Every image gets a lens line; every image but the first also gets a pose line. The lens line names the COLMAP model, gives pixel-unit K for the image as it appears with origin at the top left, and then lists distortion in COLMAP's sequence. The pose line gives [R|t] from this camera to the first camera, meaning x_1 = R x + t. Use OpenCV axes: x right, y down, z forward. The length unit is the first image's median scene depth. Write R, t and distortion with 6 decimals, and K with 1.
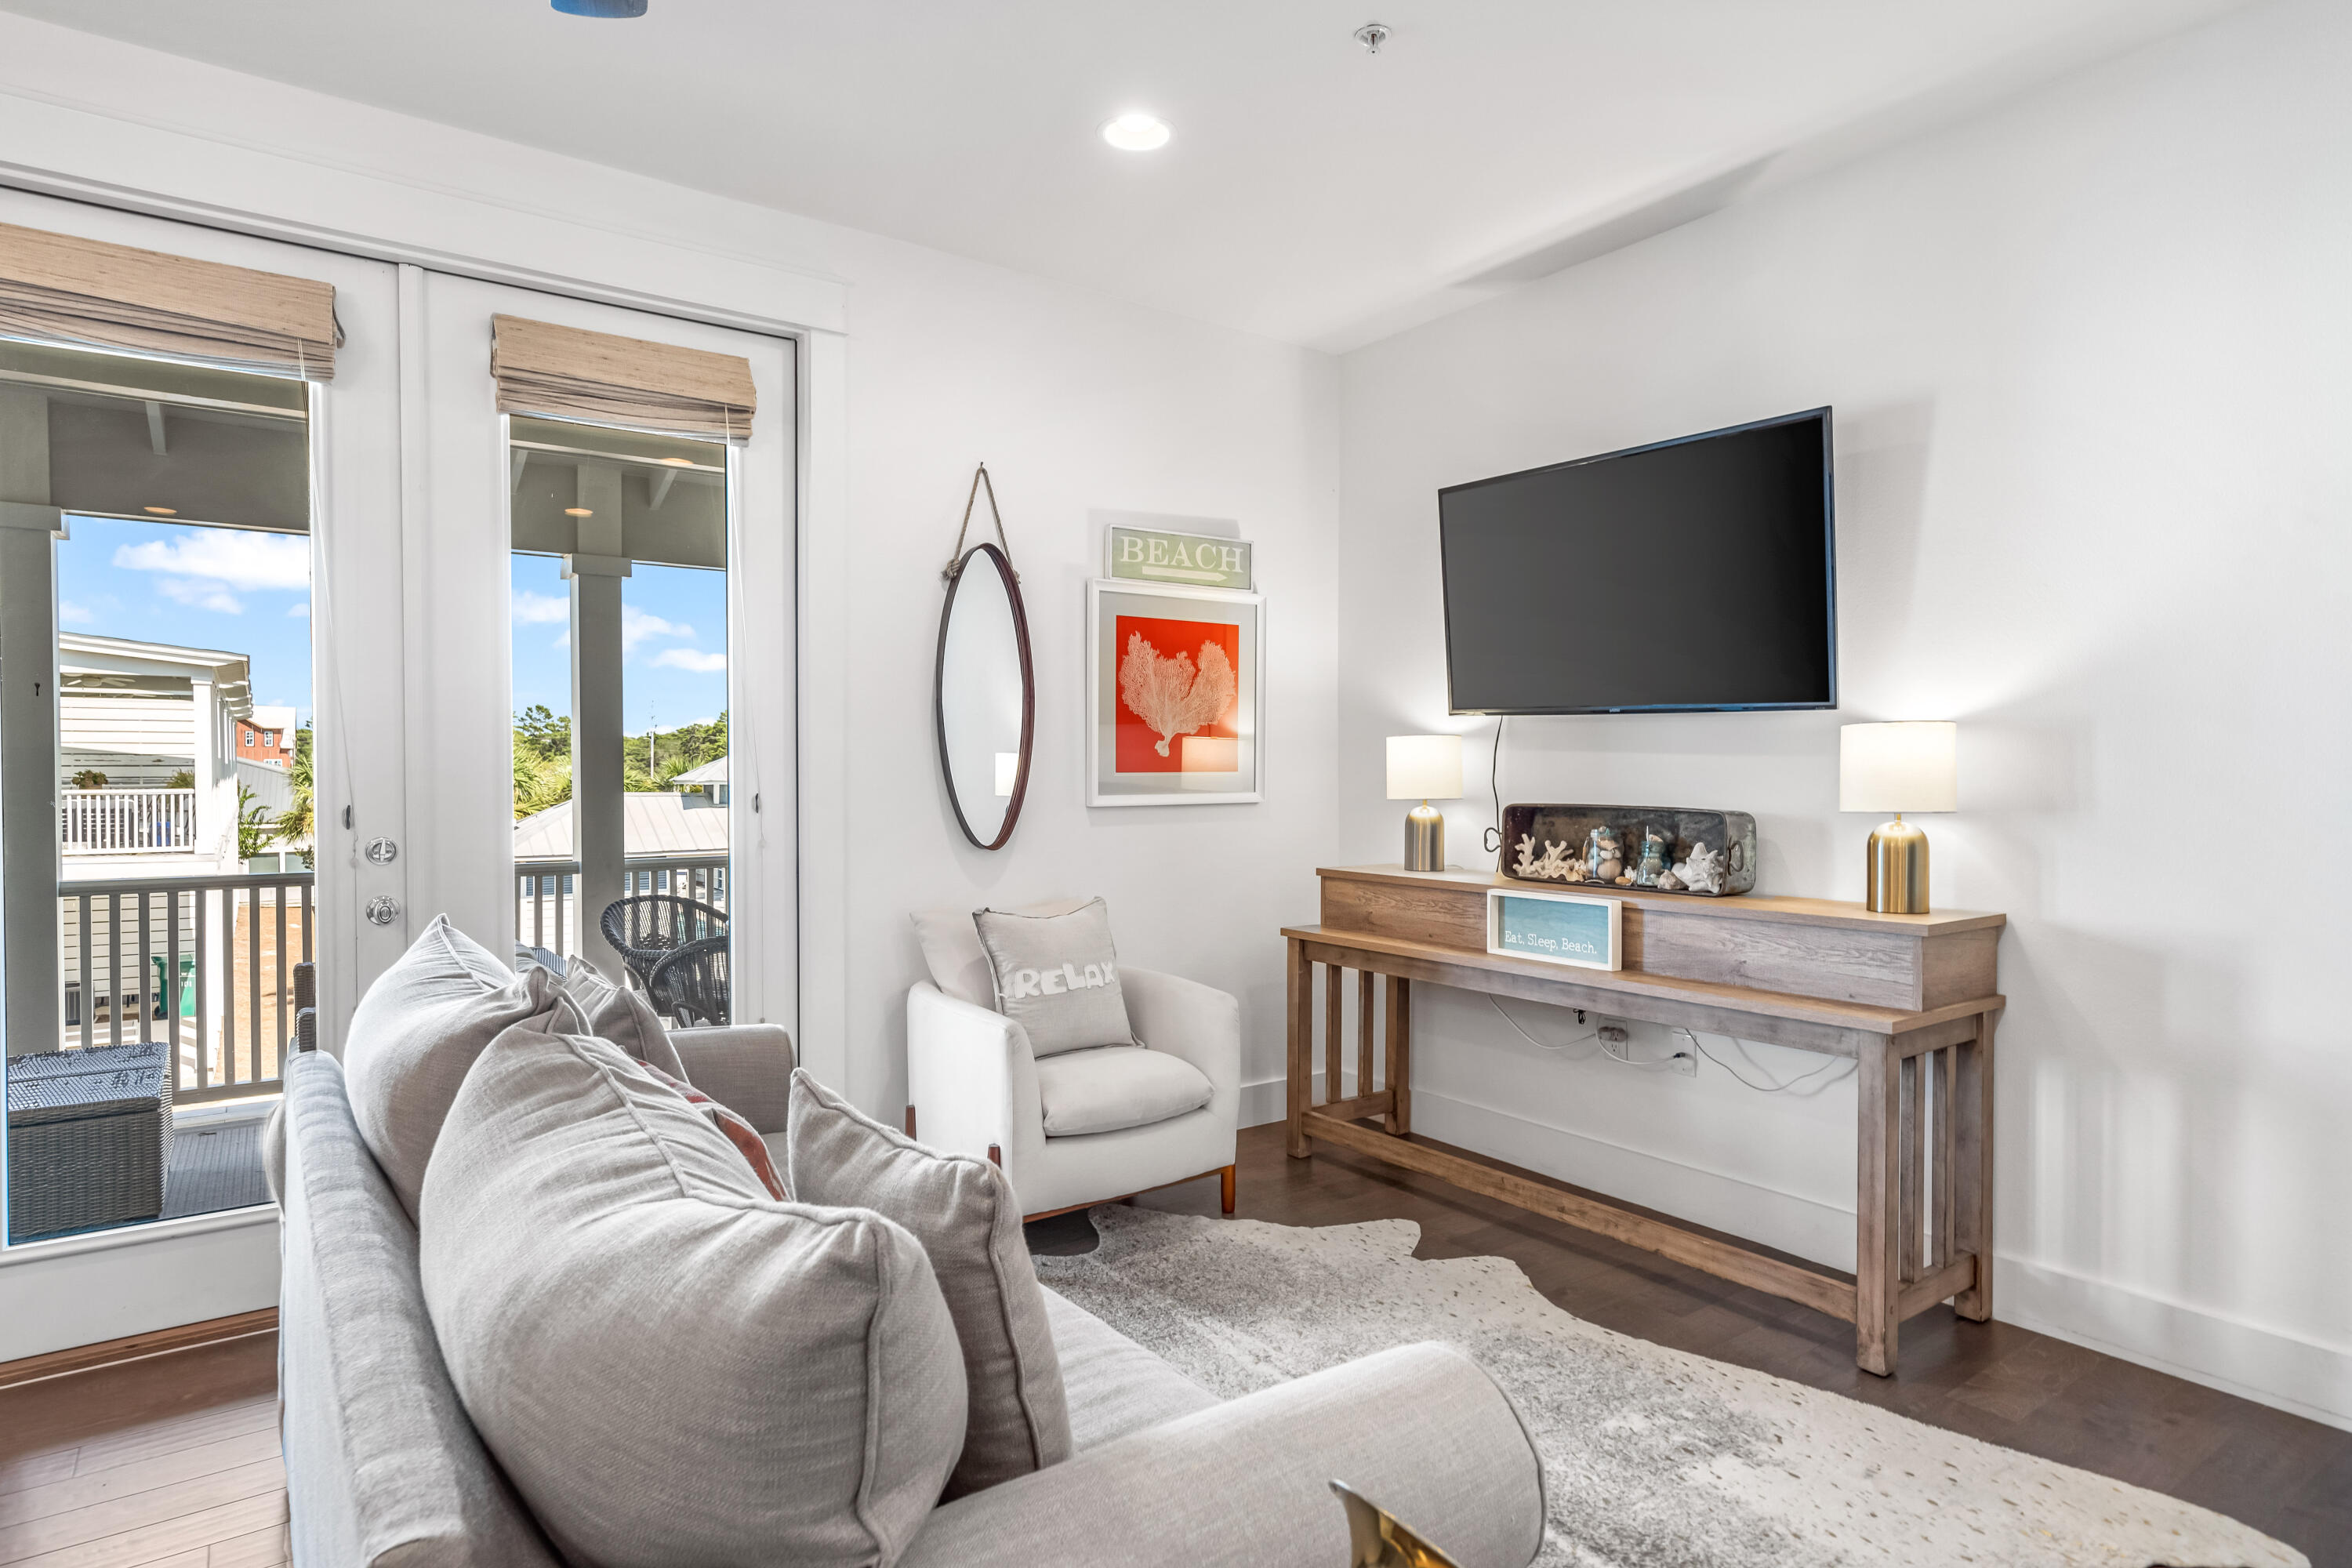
lens RADIAL K [[1271.9, 0, 1169.4], [0, 1271.9, 794.5], [0, 0, 1]] dist [0.006555, 0.002286]
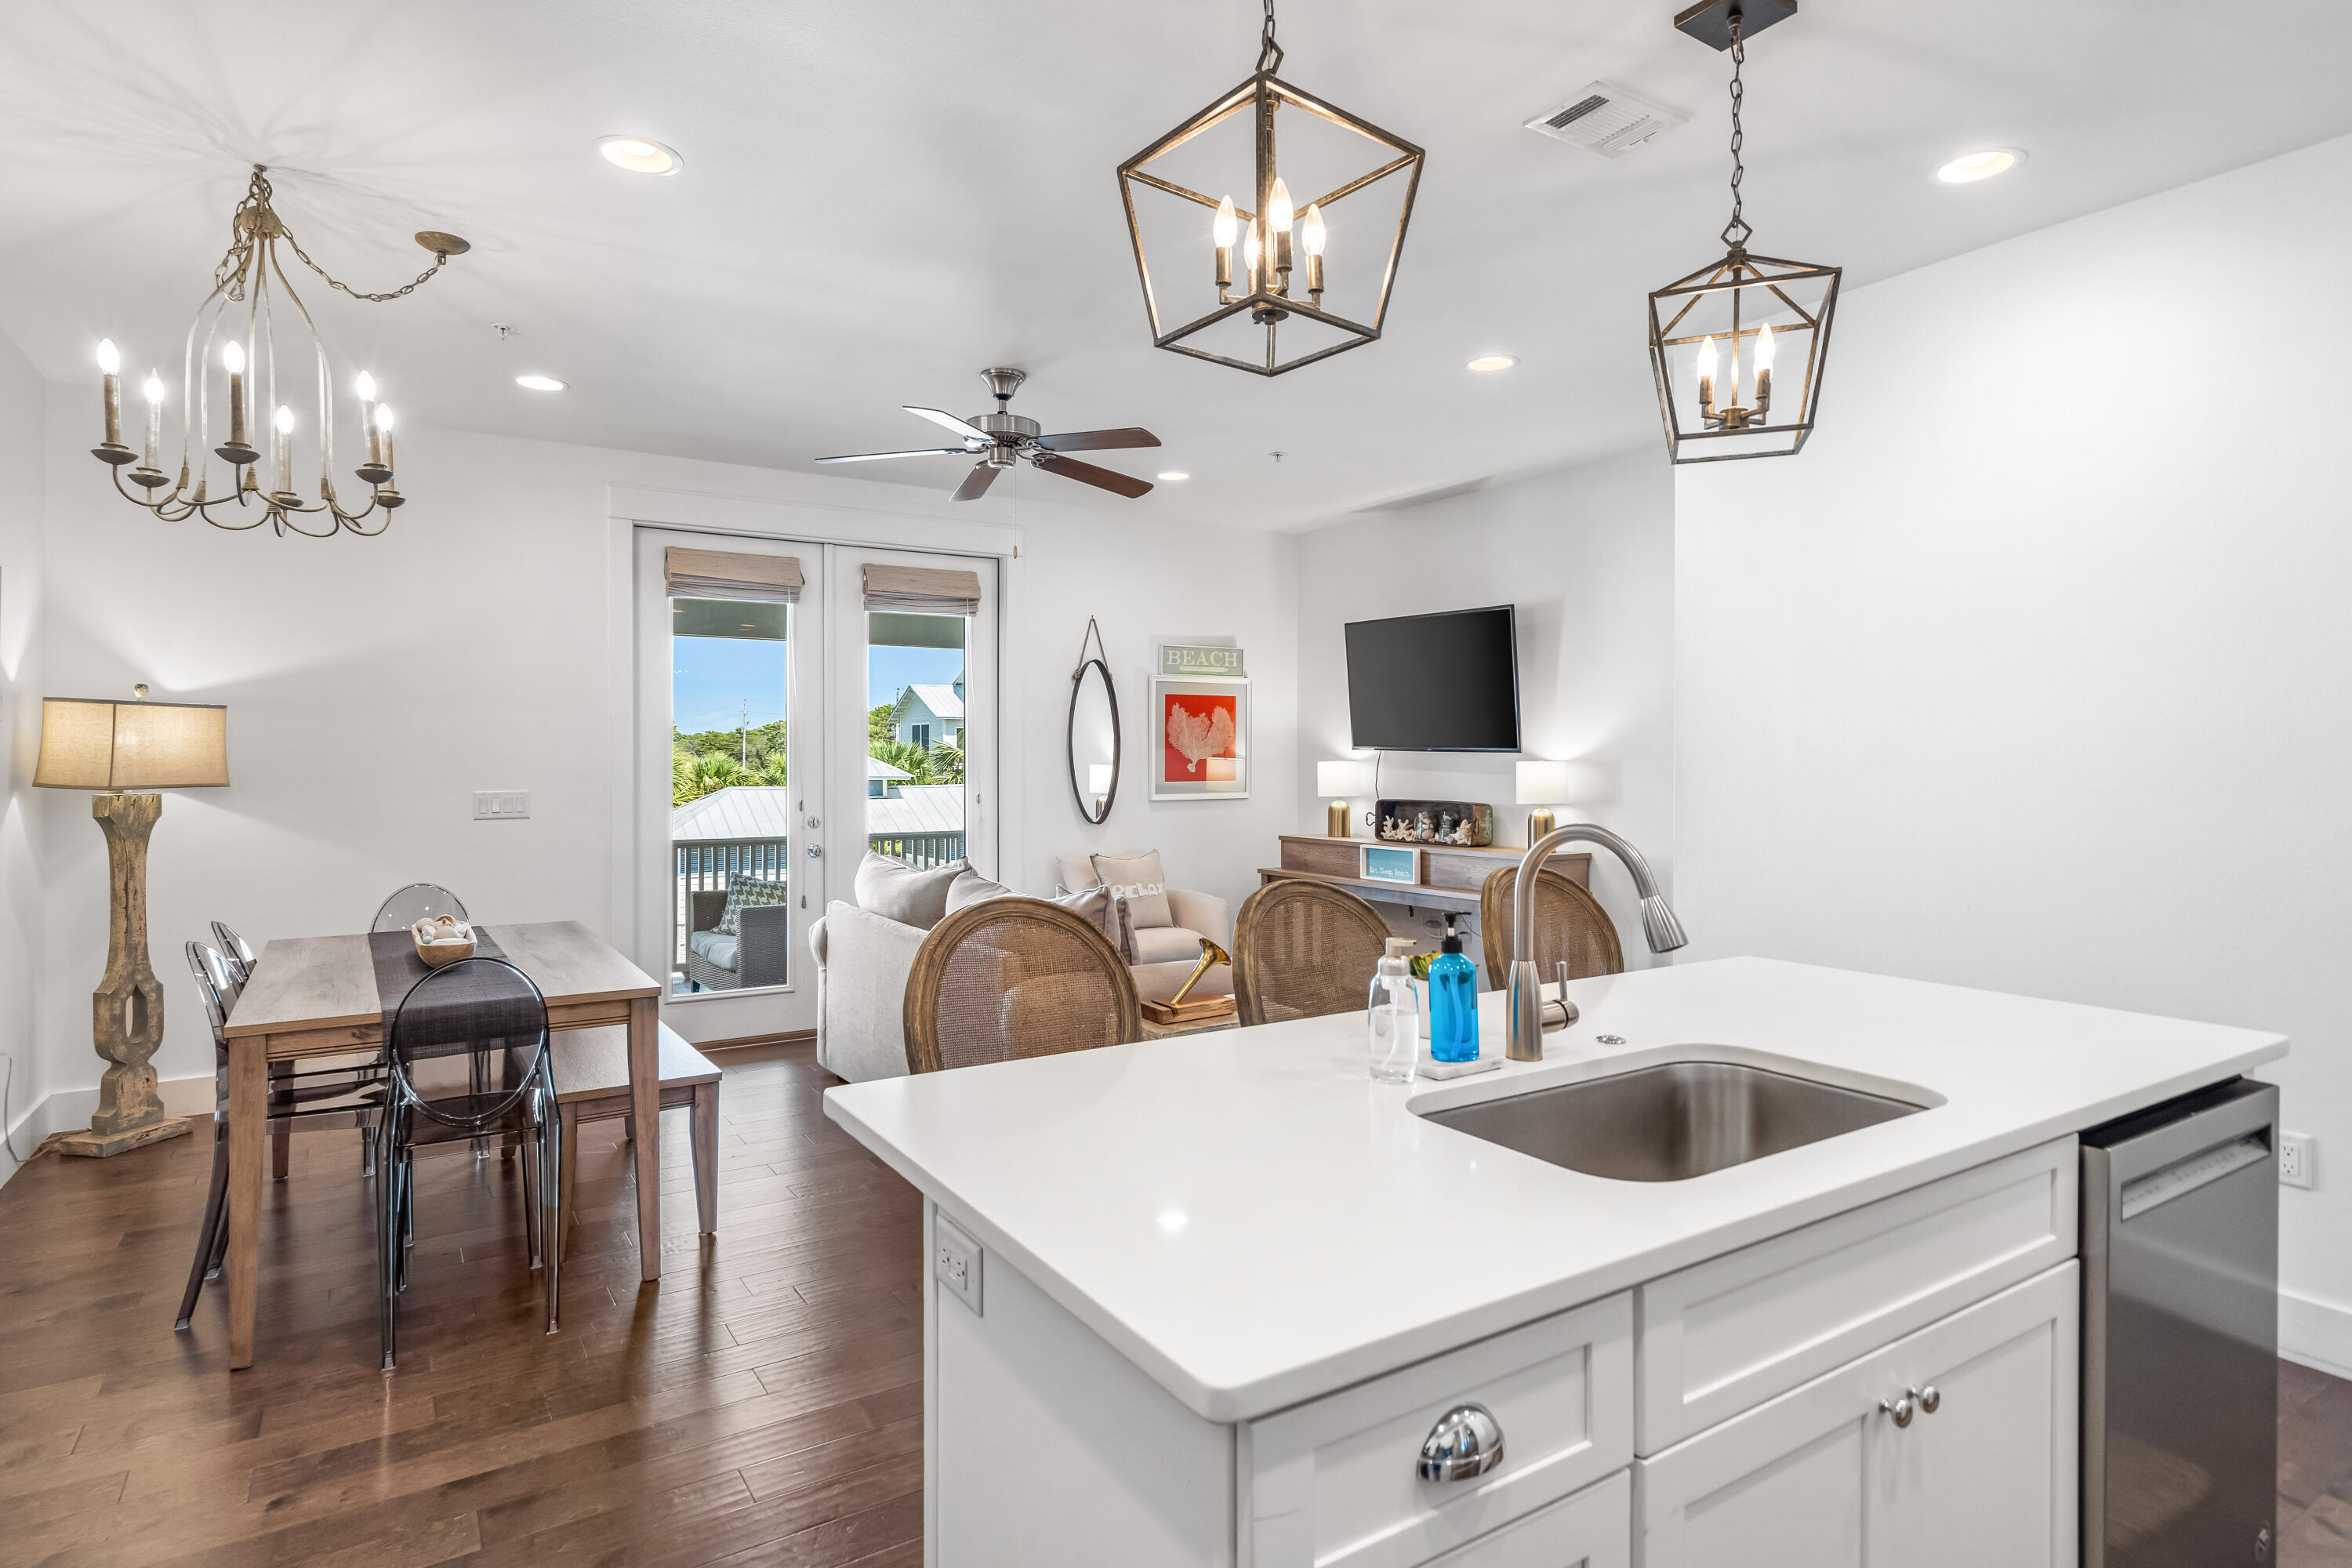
lens RADIAL K [[1243.6, 0, 1170.1], [0, 1243.6, 764.4], [0, 0, 1]] dist [0.003314, 0.001914]
pose [[0.998888, -0.001360, -0.047130, 0.054151], [0.000507, 0.999836, -0.018123, -0.011127], [0.047147, 0.018079, 0.998724, -0.851623]]
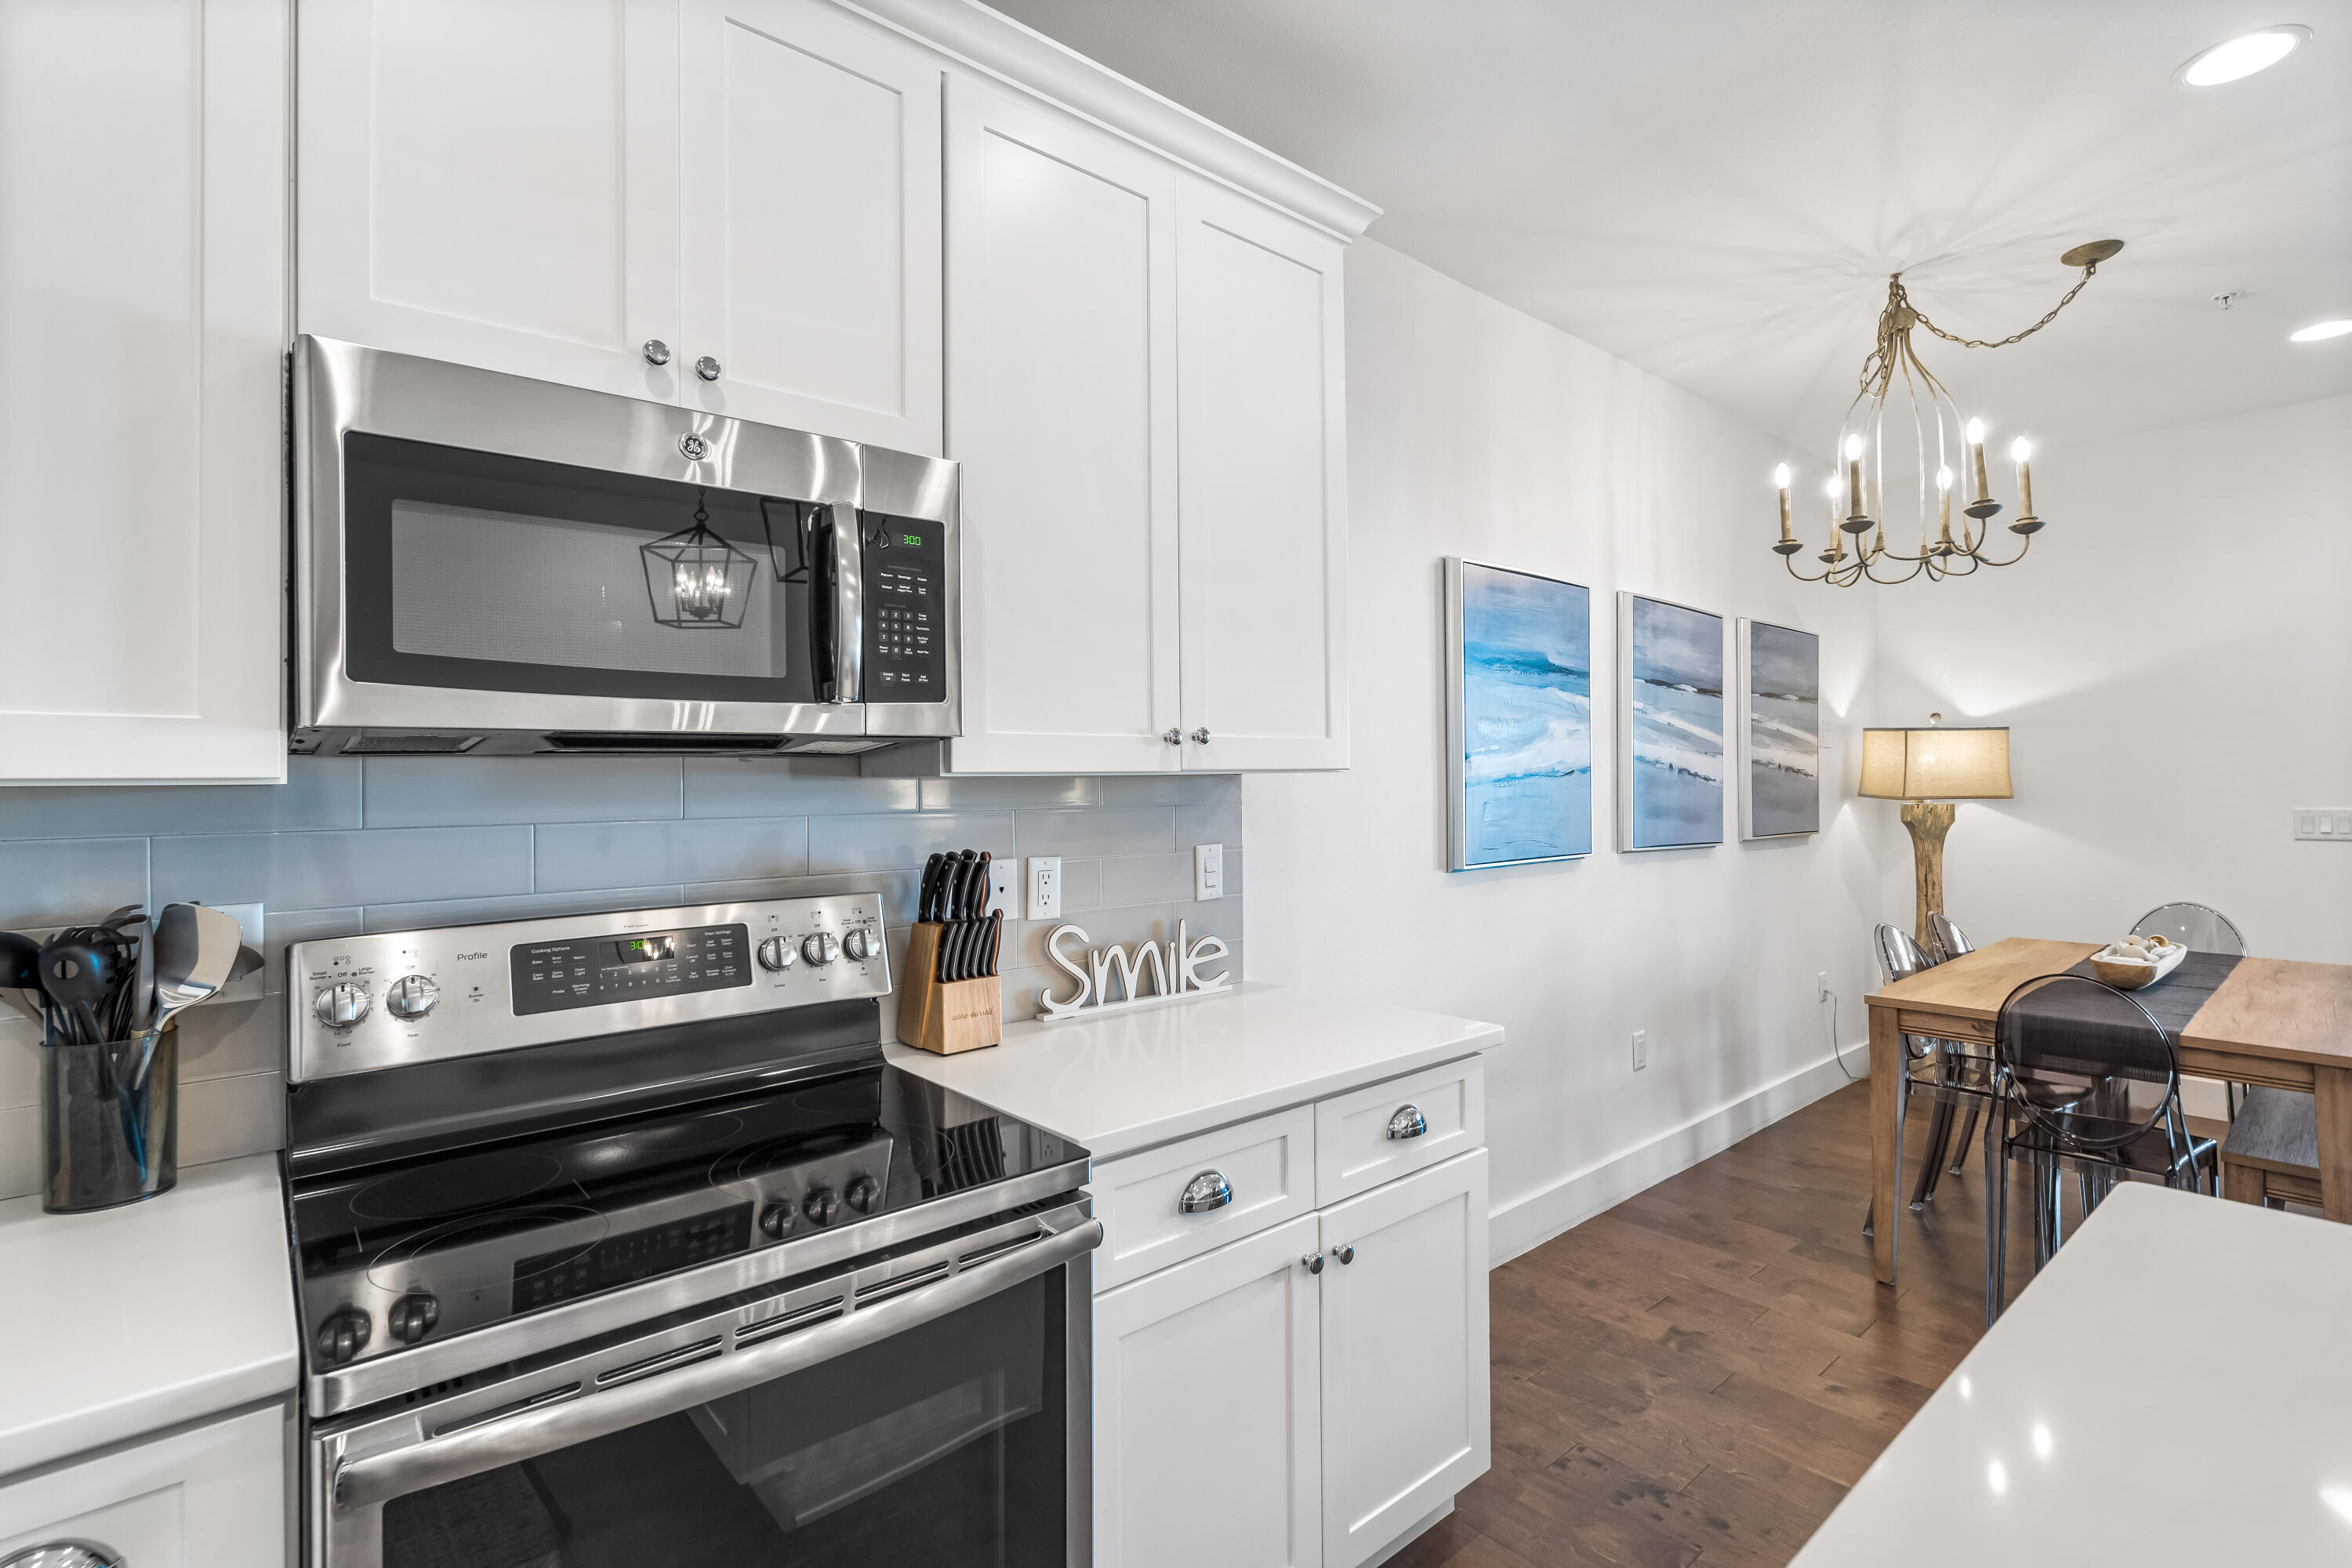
lens RADIAL K [[1107.6, 0, 1167.1], [0, 1107.6, 769.6], [0, 0, 1]] dist [0.002835, -0.000035]
pose [[0.073117, -0.013112, -0.997237, 0.241233], [-0.013869, 0.999804, -0.014162, -0.013699], [0.997227, 0.014866, 0.072921, -0.686325]]
